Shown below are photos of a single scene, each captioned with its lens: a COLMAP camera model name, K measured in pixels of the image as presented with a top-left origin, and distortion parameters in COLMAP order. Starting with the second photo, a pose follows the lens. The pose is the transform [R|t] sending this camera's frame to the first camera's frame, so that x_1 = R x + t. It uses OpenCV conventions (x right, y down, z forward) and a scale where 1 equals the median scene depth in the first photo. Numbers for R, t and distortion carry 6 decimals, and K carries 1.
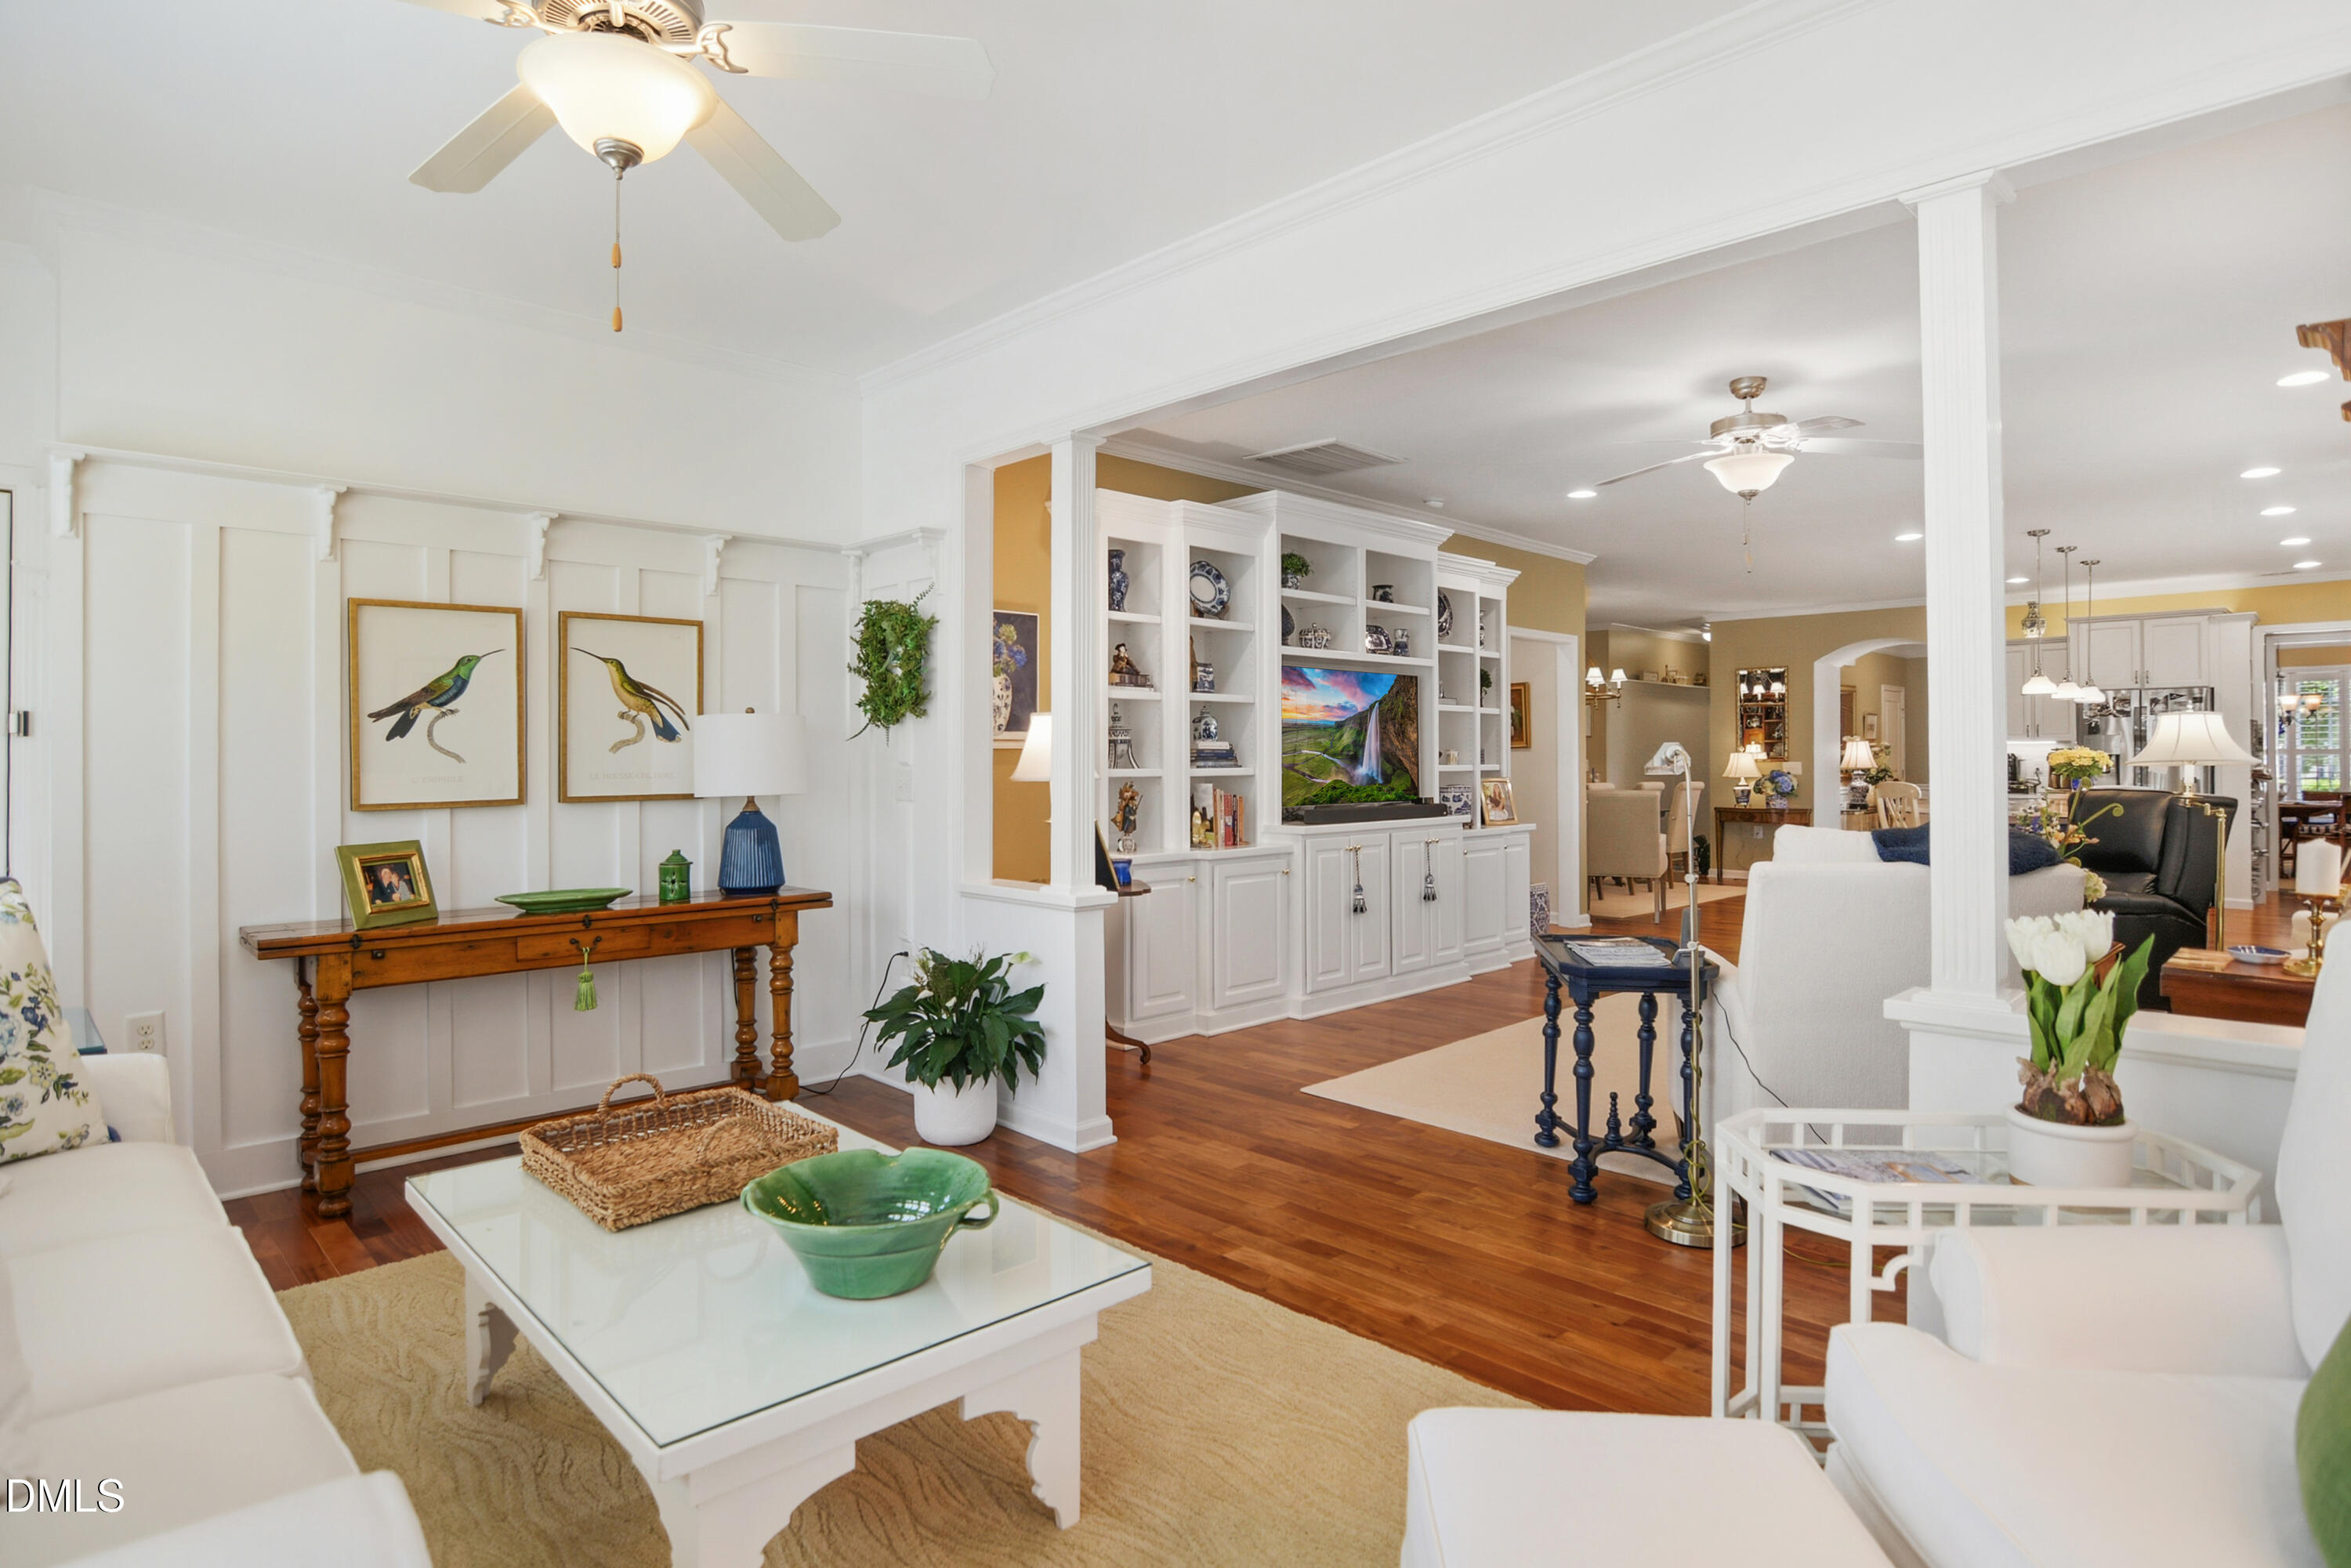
lens RADIAL K [[1249.1, 0, 1177.0], [0, 1249.1, 753.3], [0, 0, 1]] dist [-0.015211, 0.003490]
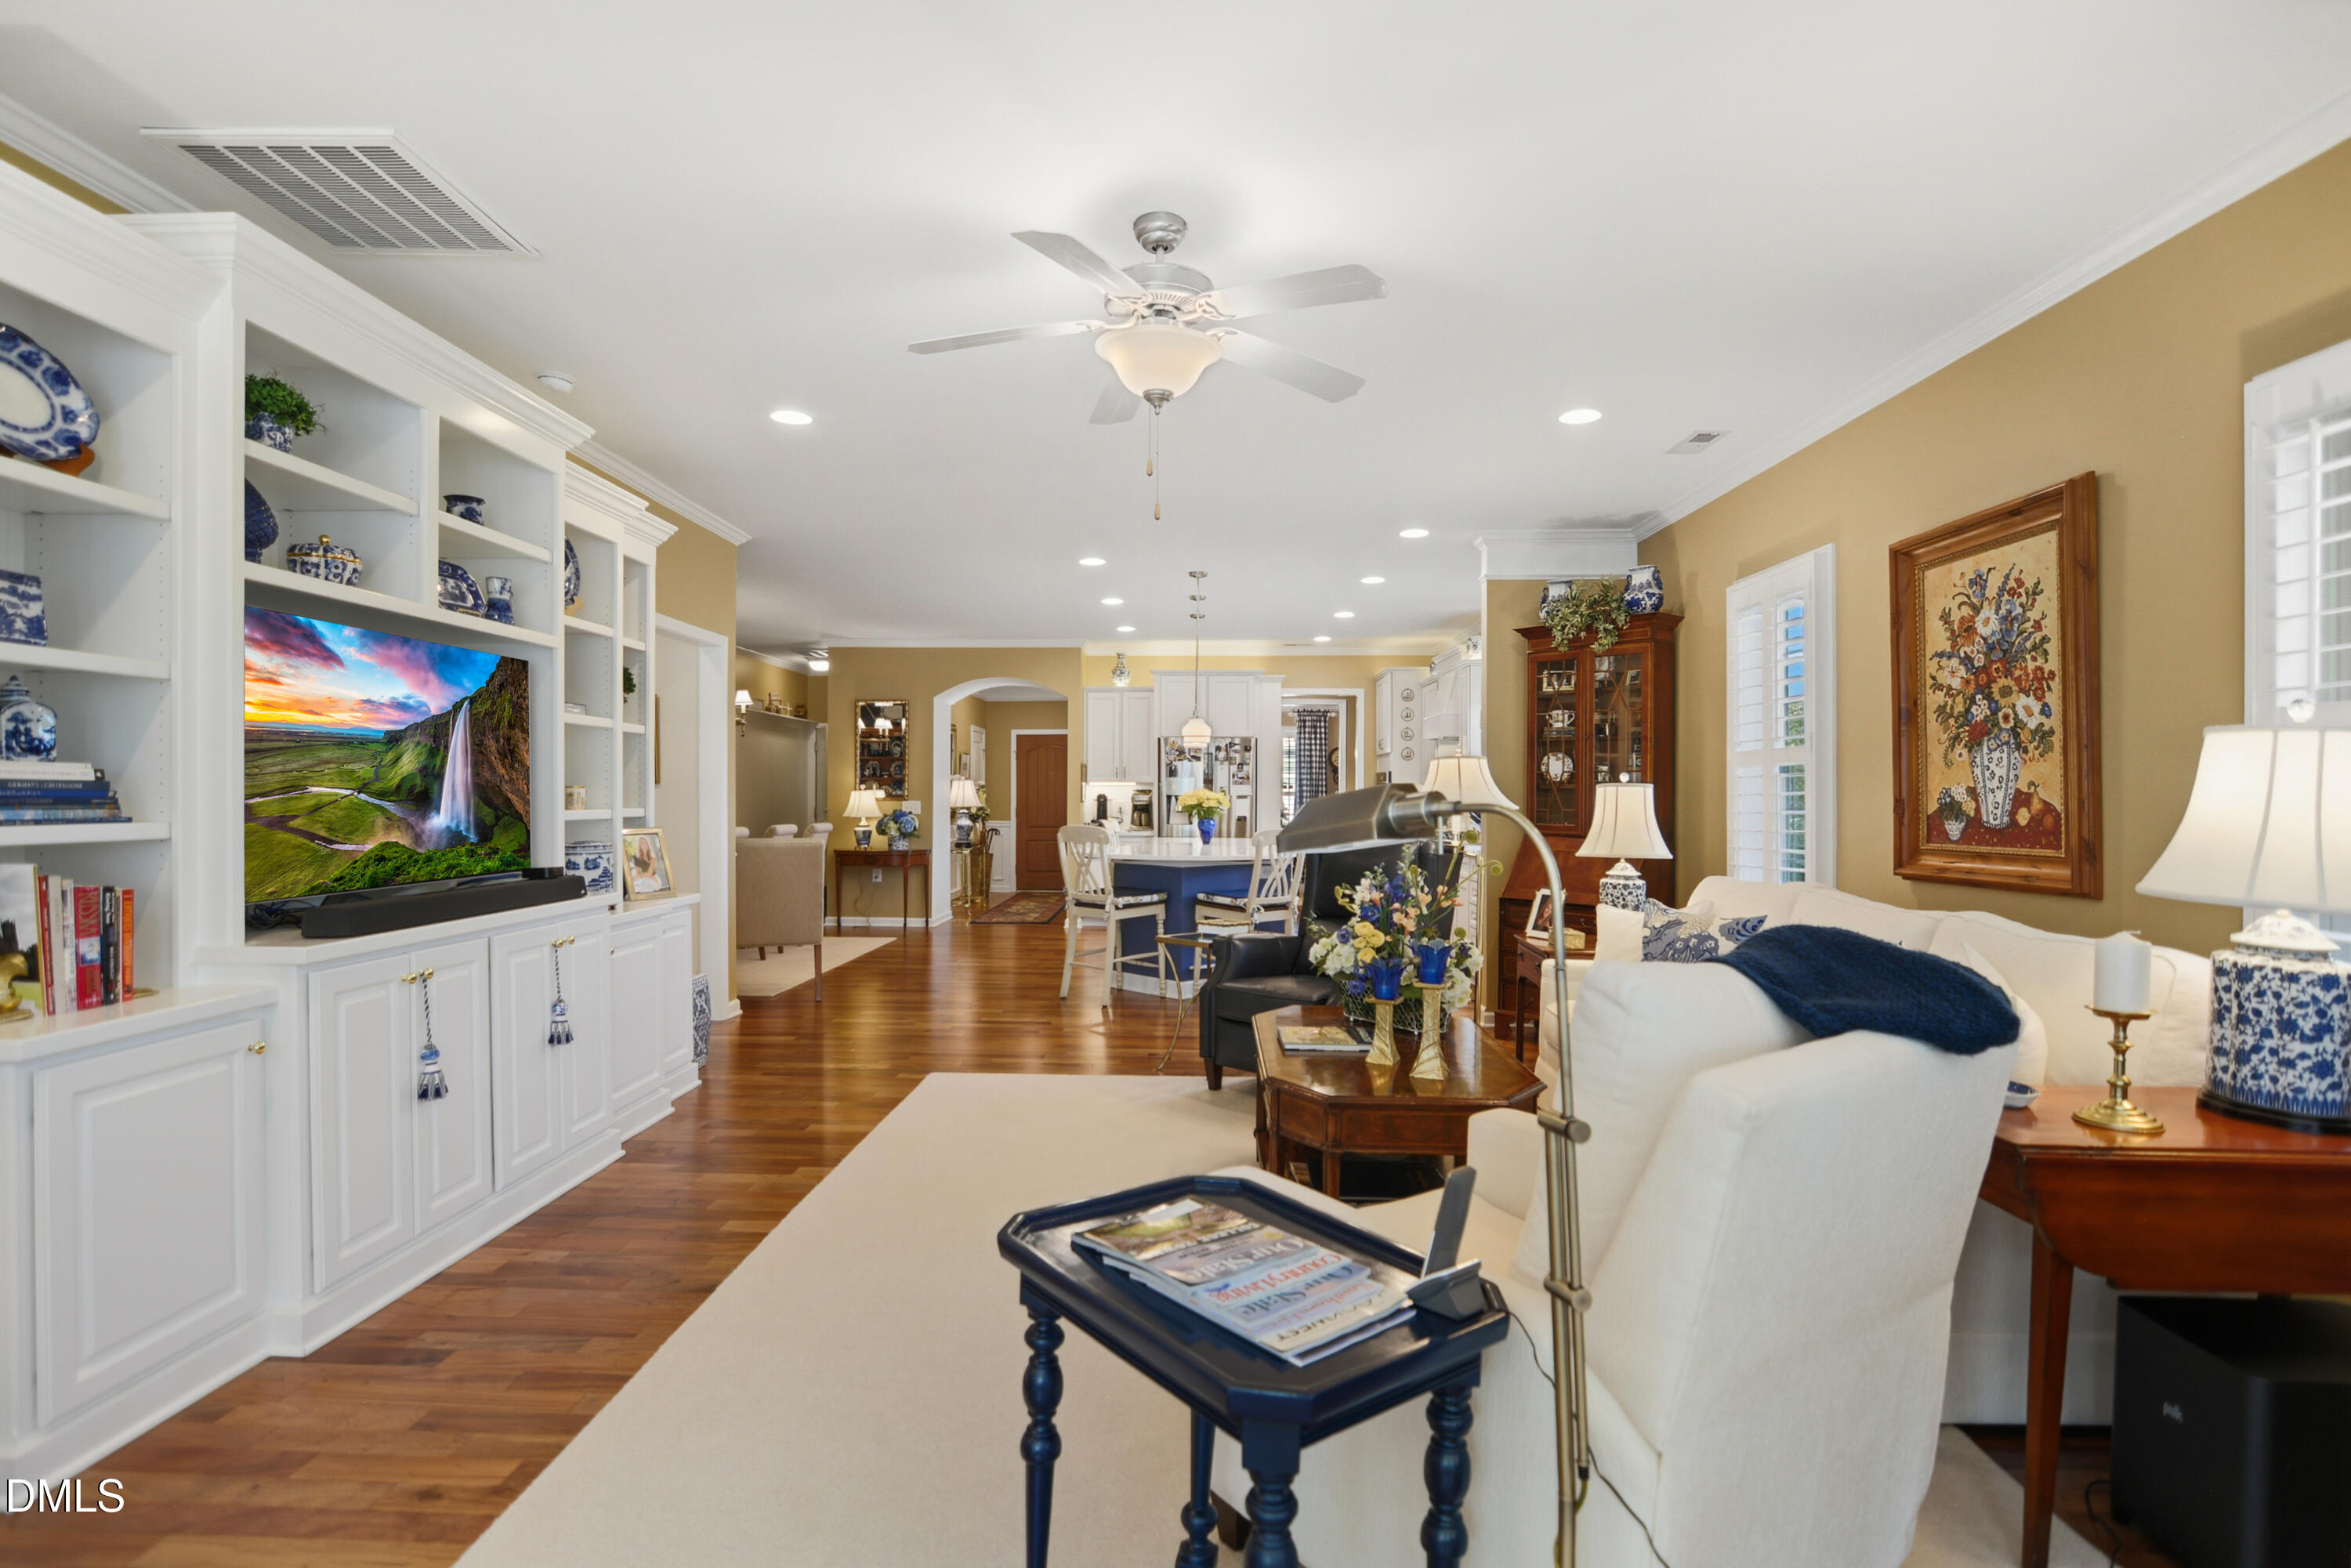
lens RADIAL K [[1167.7, 0, 1163.4], [0, 1167.7, 806.8], [0, 0, 1]] dist [-0.028009, 0.008168]
pose [[0.724005, -0.001417, 0.689794, 0.029735], [-0.009695, 0.999878, 0.012230, -0.002182], [-0.689727, -0.015543, 0.723903, 0.373109]]
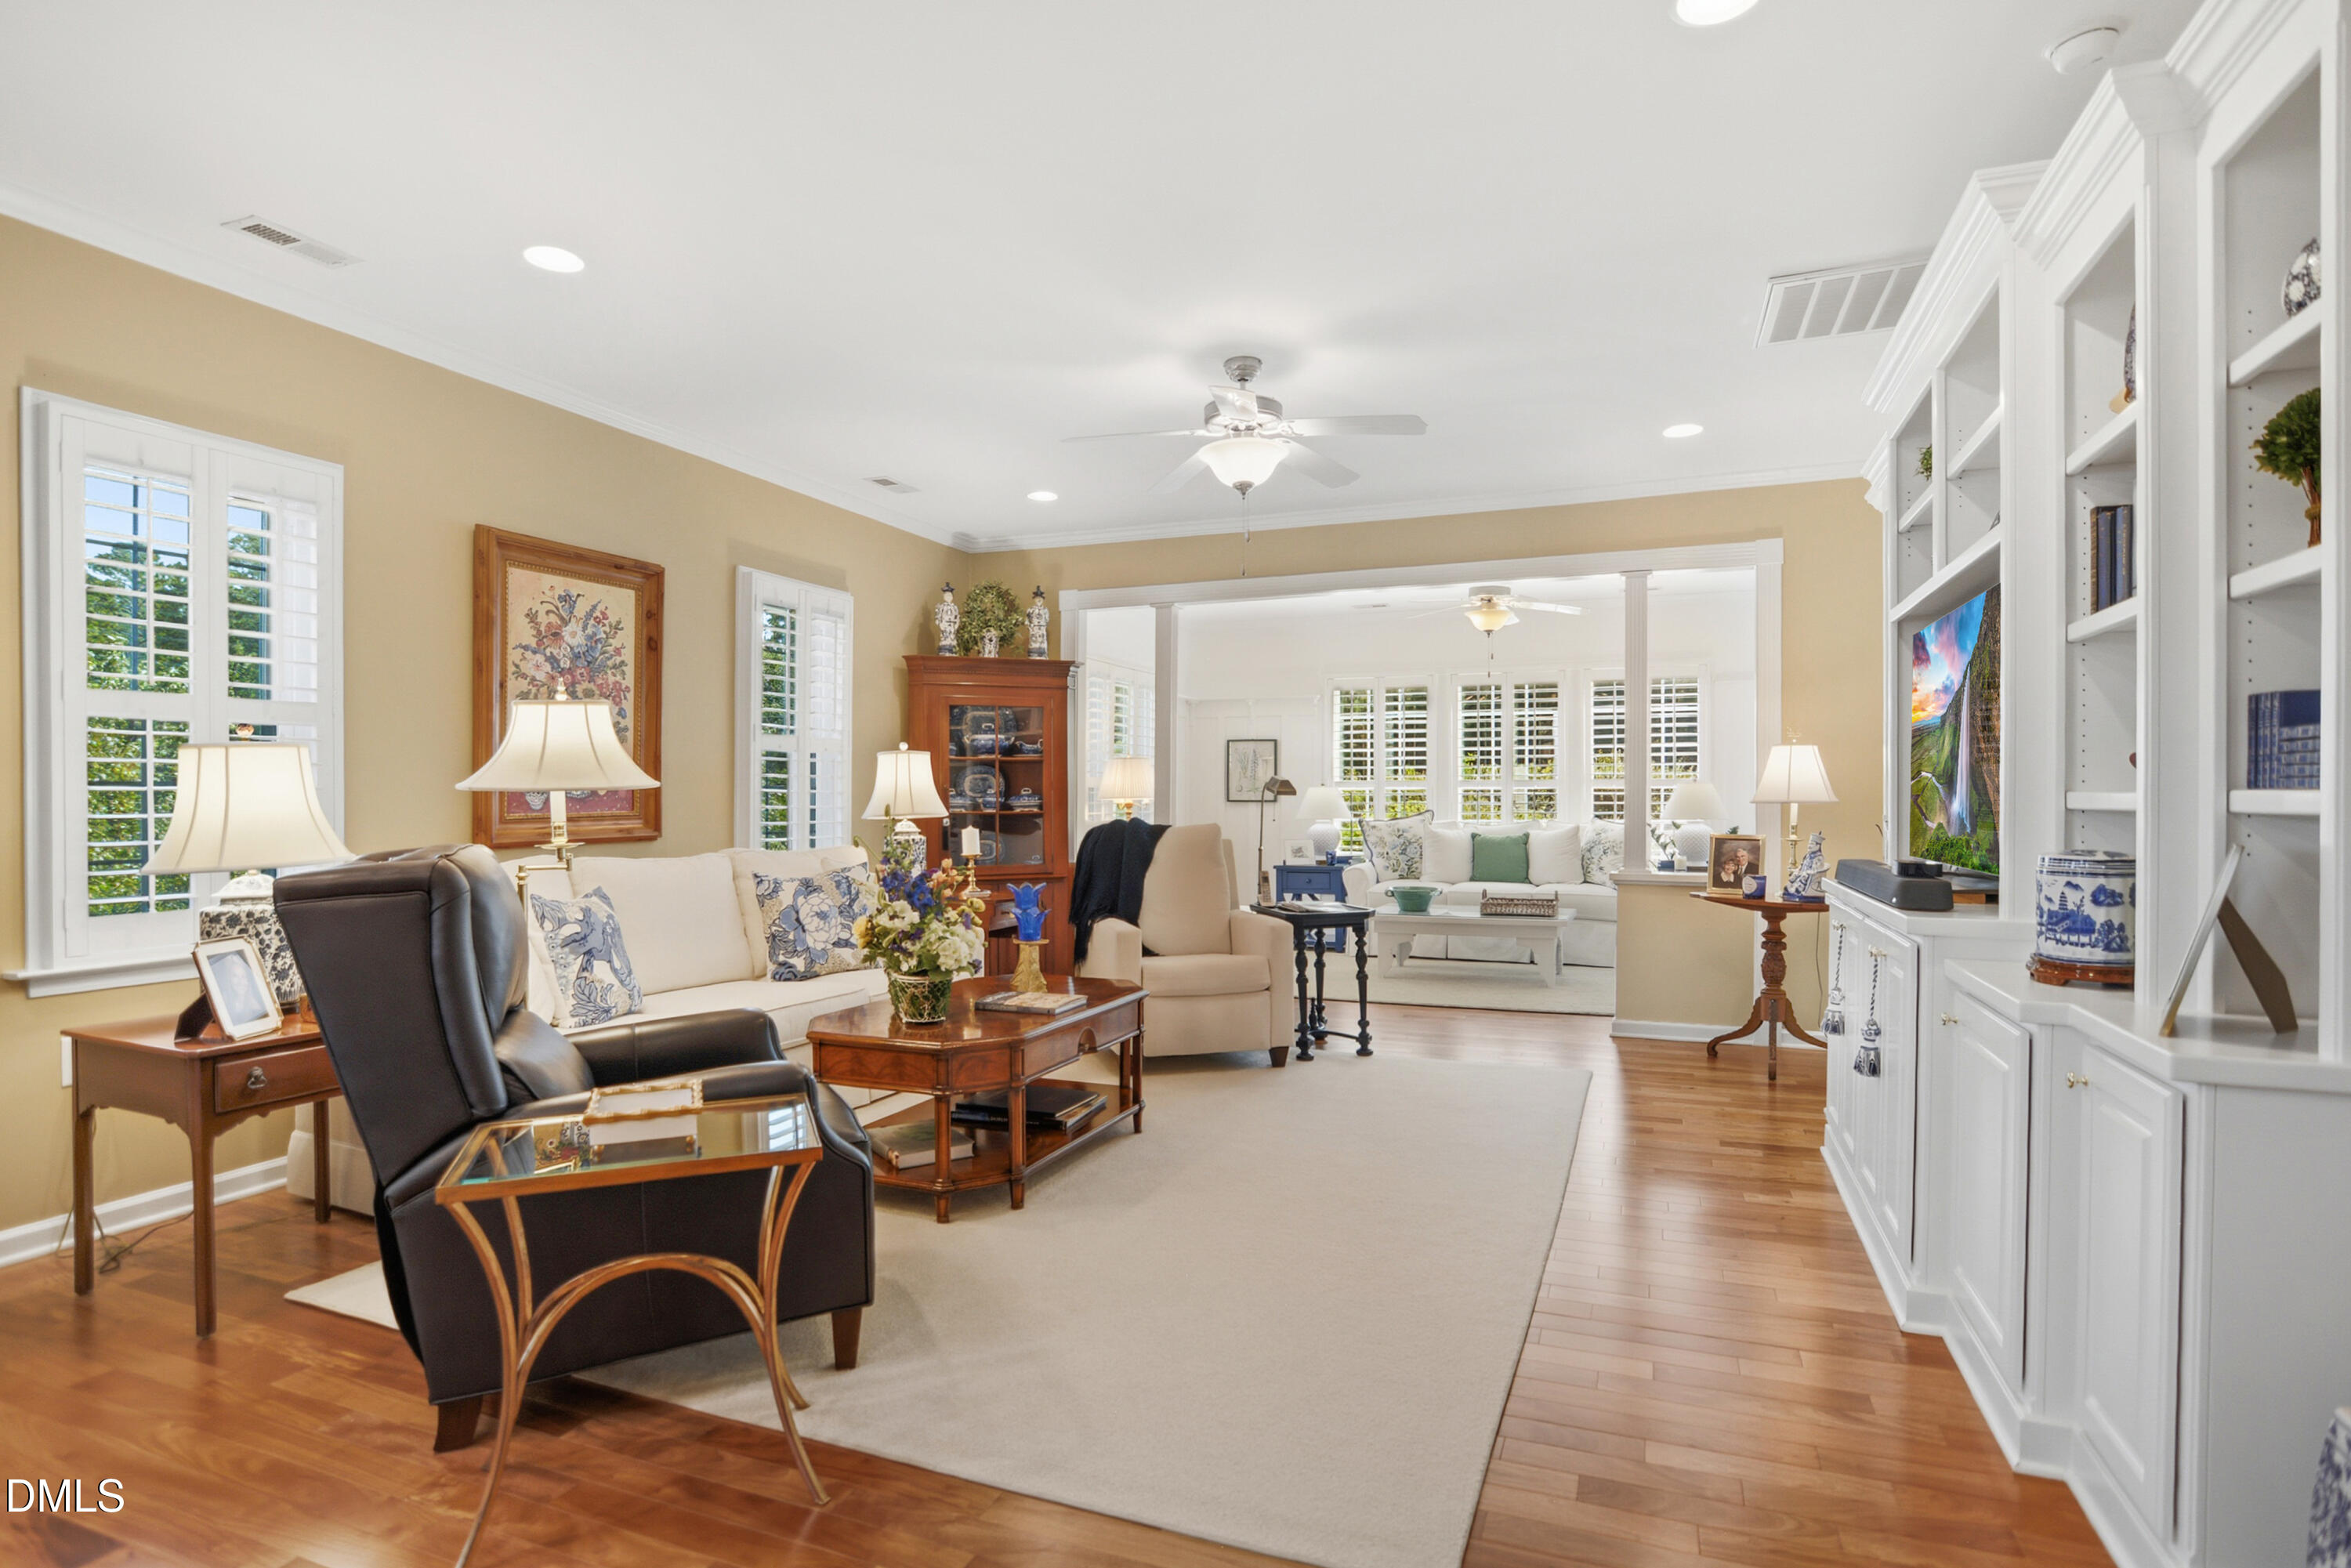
lens RADIAL K [[1167.7, 0, 1150.5], [0, 1167.7, 816.5], [0, 0, 1]] dist [-0.028009, 0.008168]
pose [[-0.925663, 0.008207, -0.378261, 0.556622], [0.002376, 0.999871, 0.015879, 0.010623], [0.378342, 0.013799, -0.925563, 1.167403]]
